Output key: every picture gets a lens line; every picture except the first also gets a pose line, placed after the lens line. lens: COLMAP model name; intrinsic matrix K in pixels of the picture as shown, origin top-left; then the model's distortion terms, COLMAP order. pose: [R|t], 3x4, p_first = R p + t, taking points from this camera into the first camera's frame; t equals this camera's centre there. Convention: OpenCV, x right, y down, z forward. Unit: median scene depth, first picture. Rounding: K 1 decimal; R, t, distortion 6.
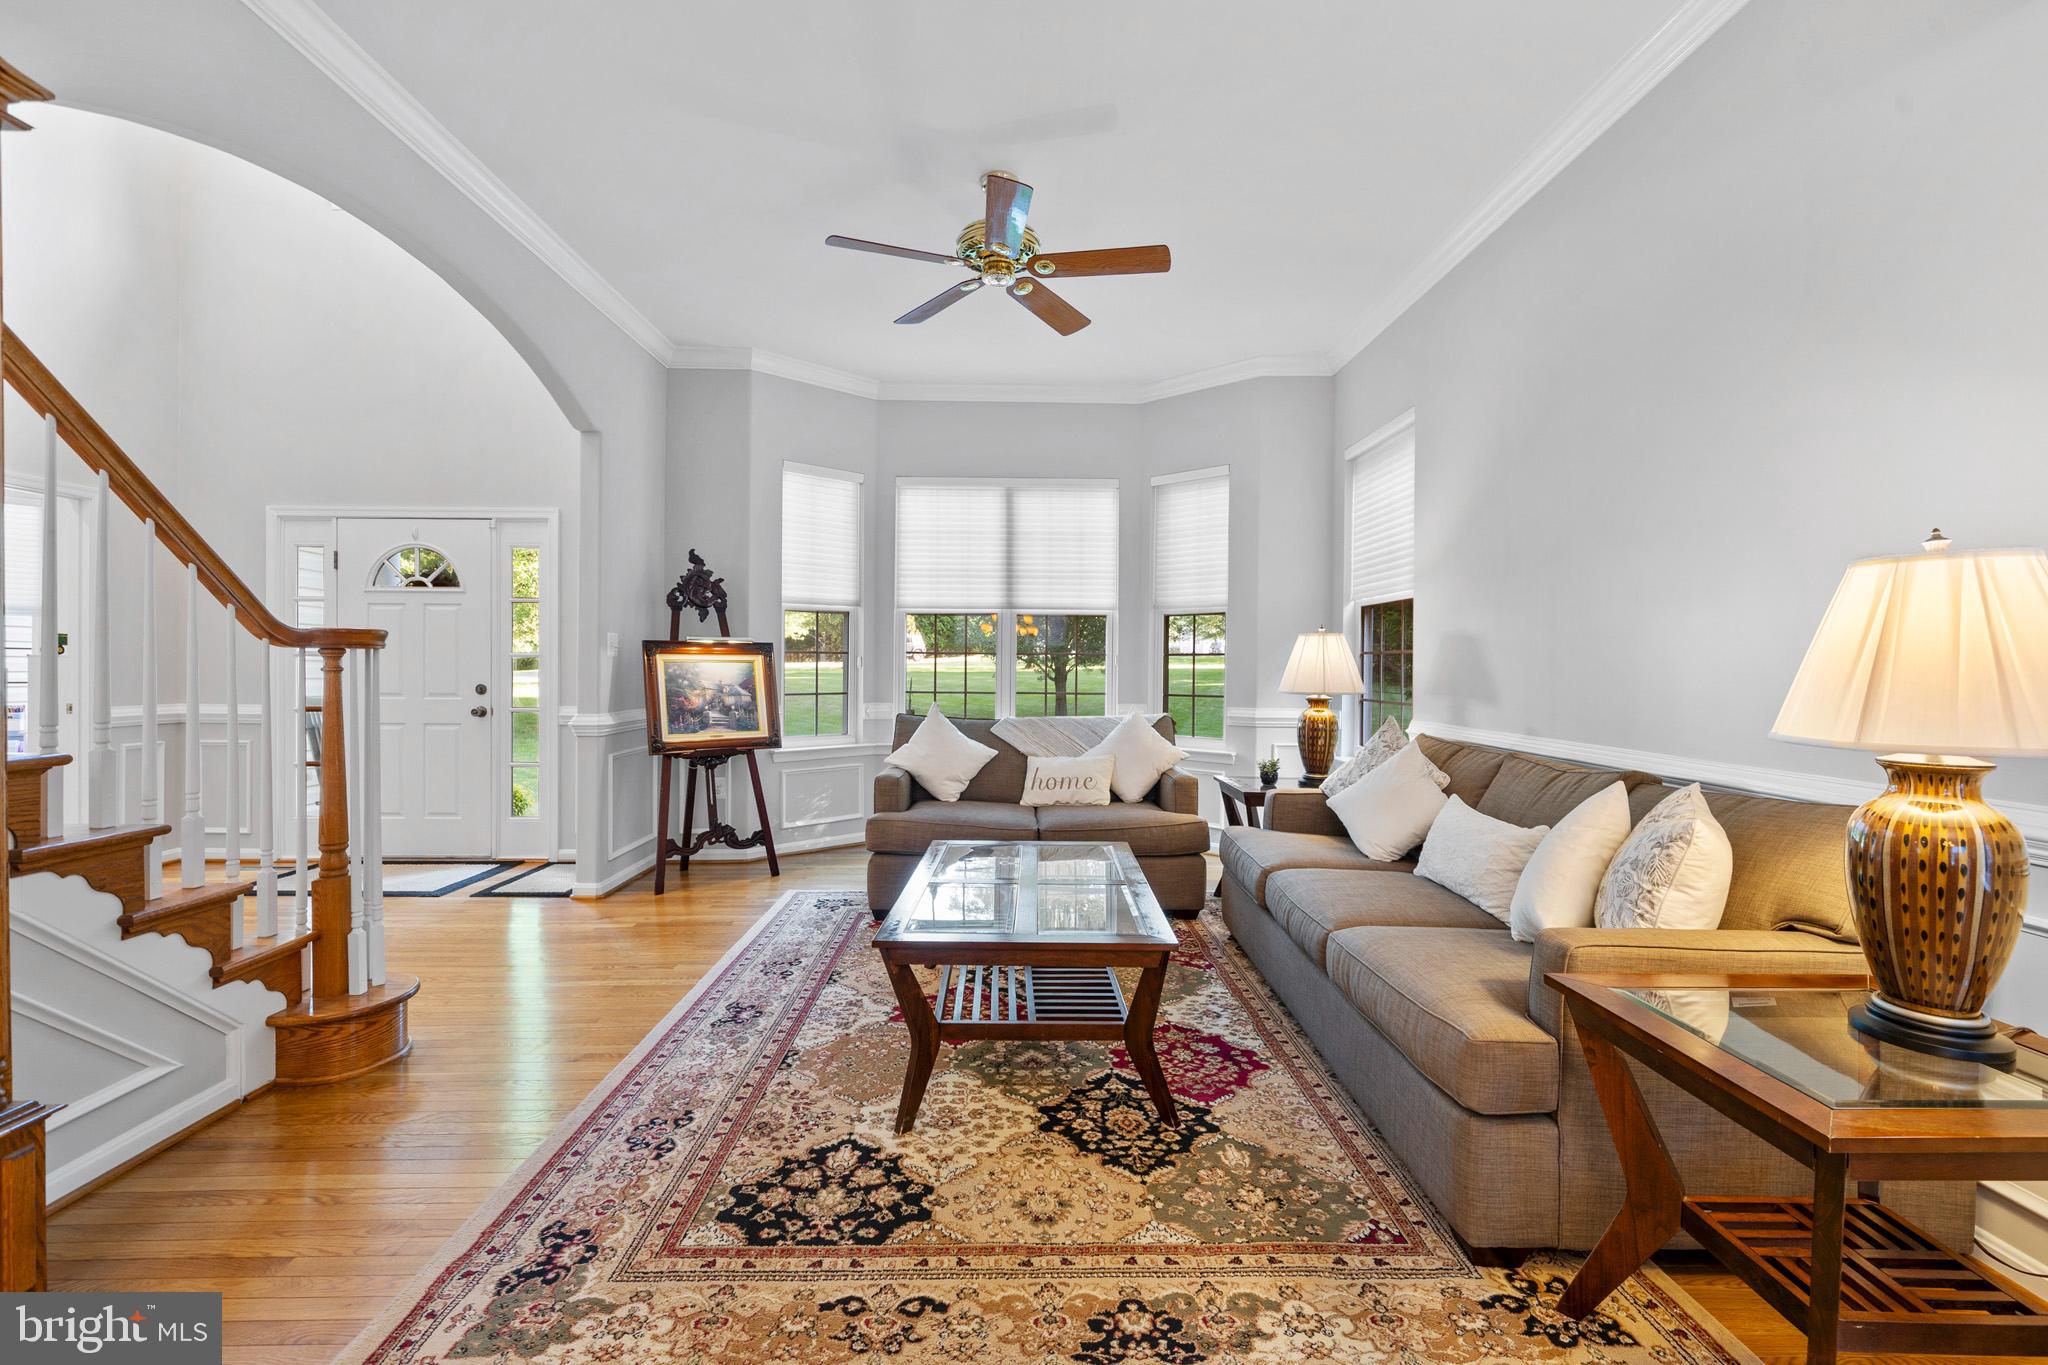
lens RADIAL K [[878.9, 0, 1026.4], [0, 878.9, 675.8], [0, 0, 1]] dist [0.000154, 0.000018]
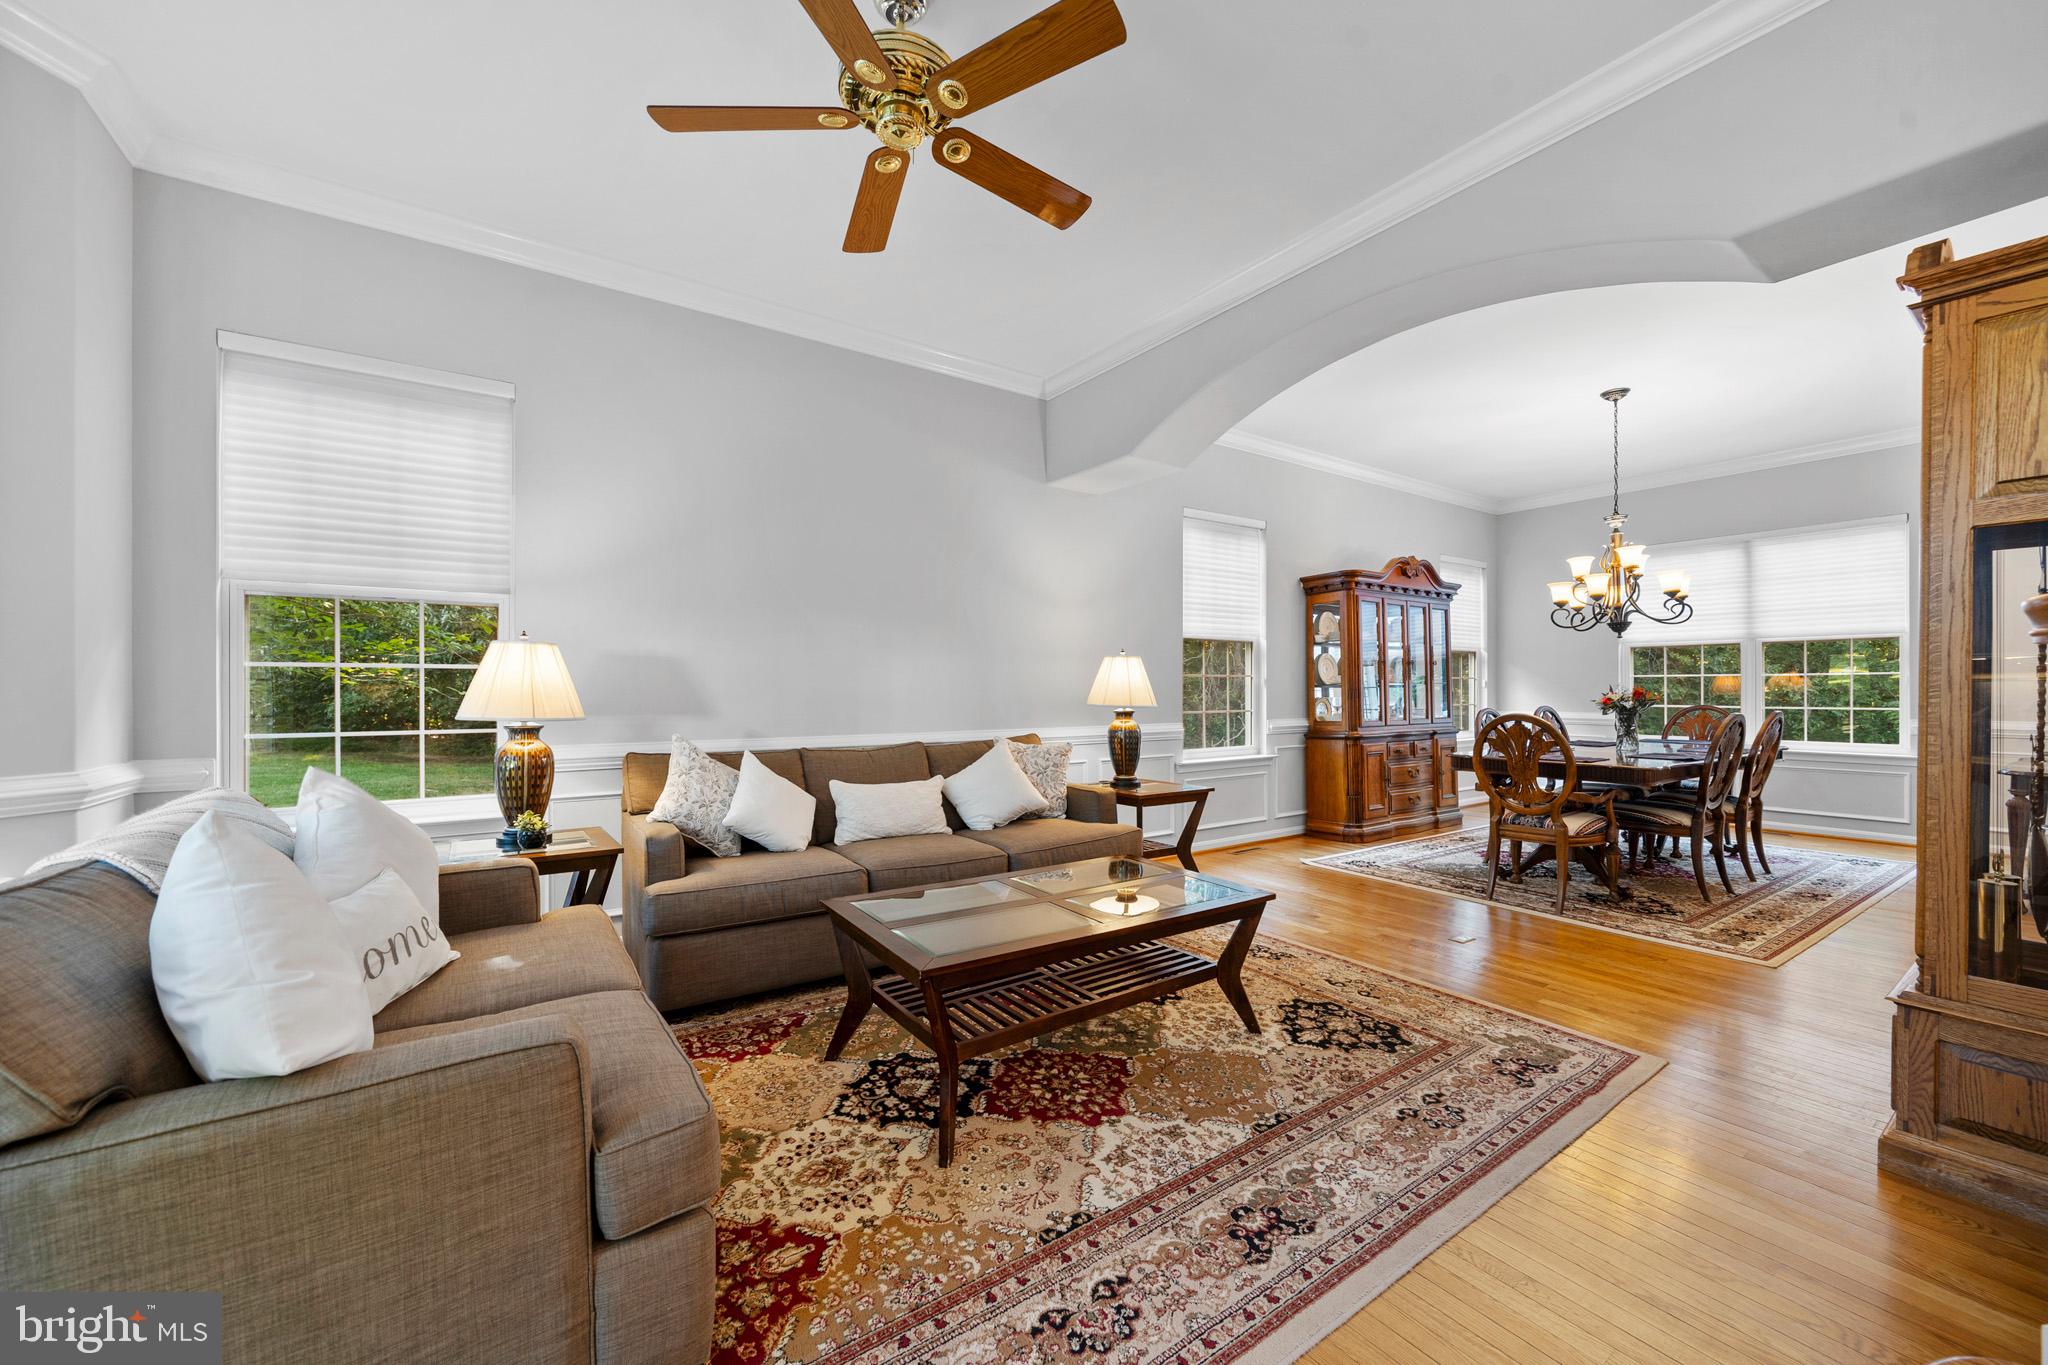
lens RADIAL K [[793.6, 0, 1032.5], [0, 793.6, 687.4], [0, 0, 1]] dist [-0.000996, -0.000004]
pose [[-0.558657, -0.001573, 0.829397, -1.015372], [0.009216, 0.999925, 0.008104, -0.021966], [-0.829347, 0.012171, -0.558601, 2.079633]]
